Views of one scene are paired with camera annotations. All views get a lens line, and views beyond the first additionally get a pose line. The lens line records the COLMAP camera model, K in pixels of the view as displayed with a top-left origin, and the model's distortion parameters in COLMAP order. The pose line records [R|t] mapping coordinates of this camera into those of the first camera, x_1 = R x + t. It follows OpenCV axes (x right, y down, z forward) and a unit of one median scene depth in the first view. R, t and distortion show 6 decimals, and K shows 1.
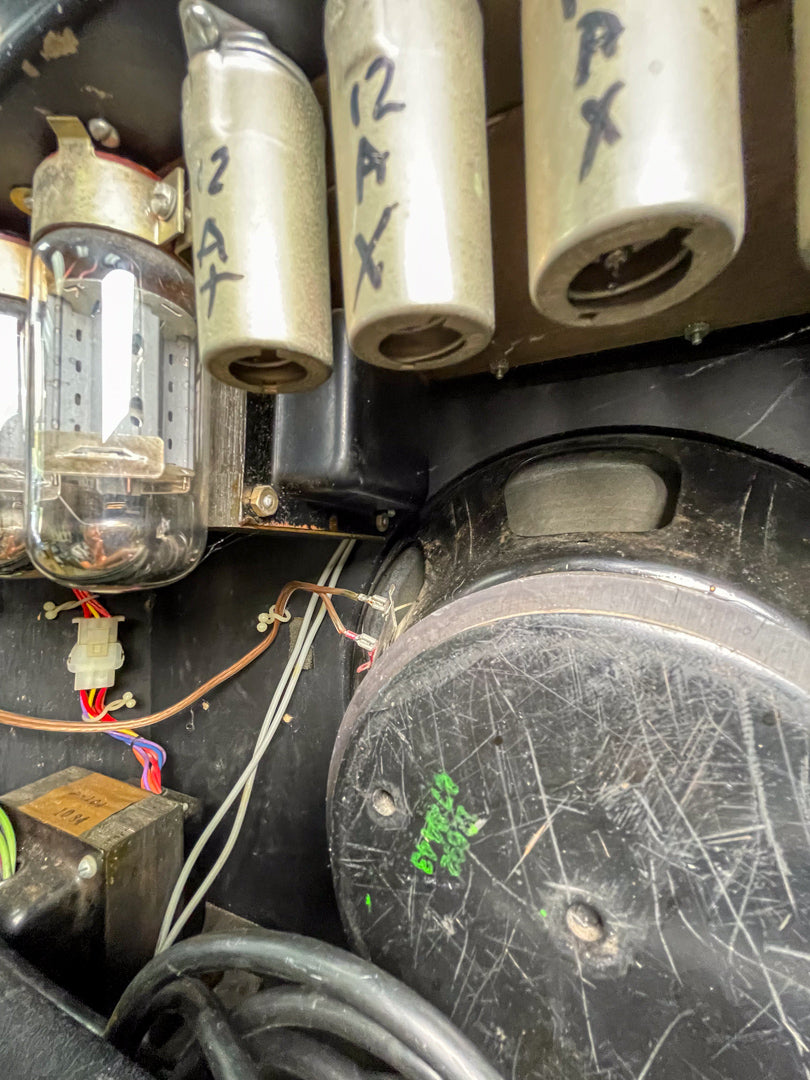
lens RADIAL K [[443.0, 0, 408.3], [0, 443.0, 542.2], [0, 0, 1]] dist [-0.001916, -0.000247]
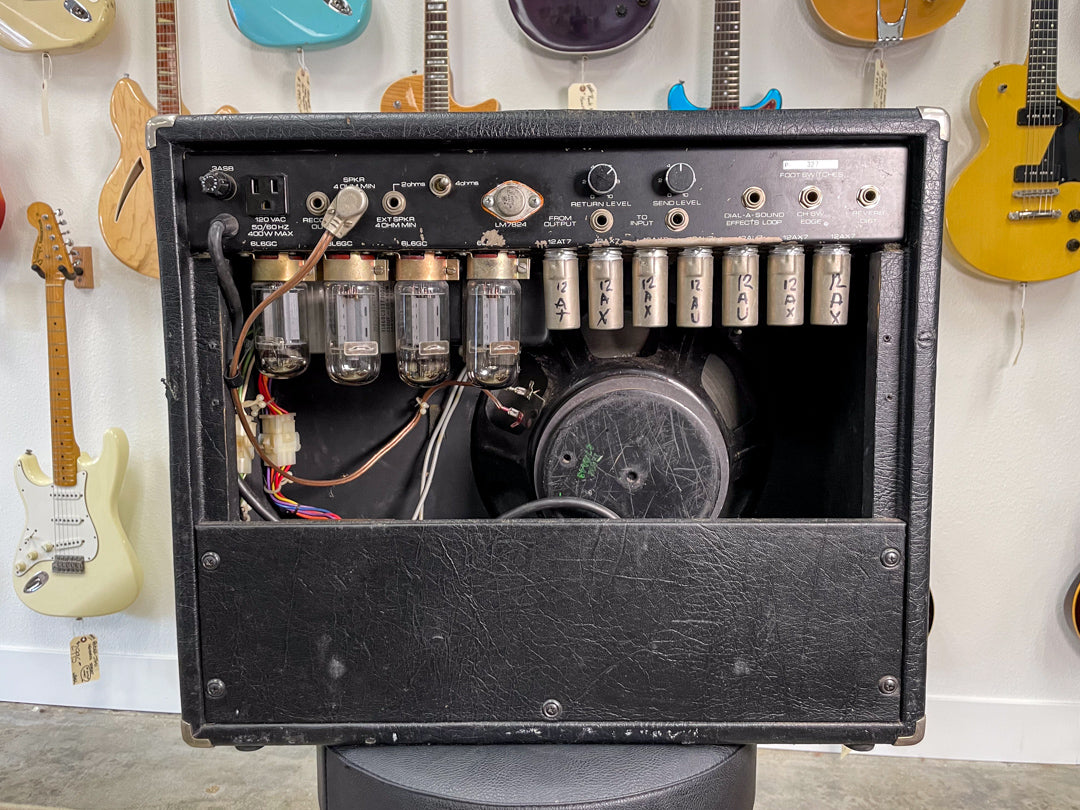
lens RADIAL K [[834.0, 0, 545.0], [0, 834.0, 400.2], [0, 0, 1]] dist [0.080452, -0.115928]
pose [[0.917803, -0.049295, 0.393965, -2.686853], [-0.006197, 0.990363, 0.138358, -0.625700], [-0.396989, -0.129427, 0.908652, -4.457702]]
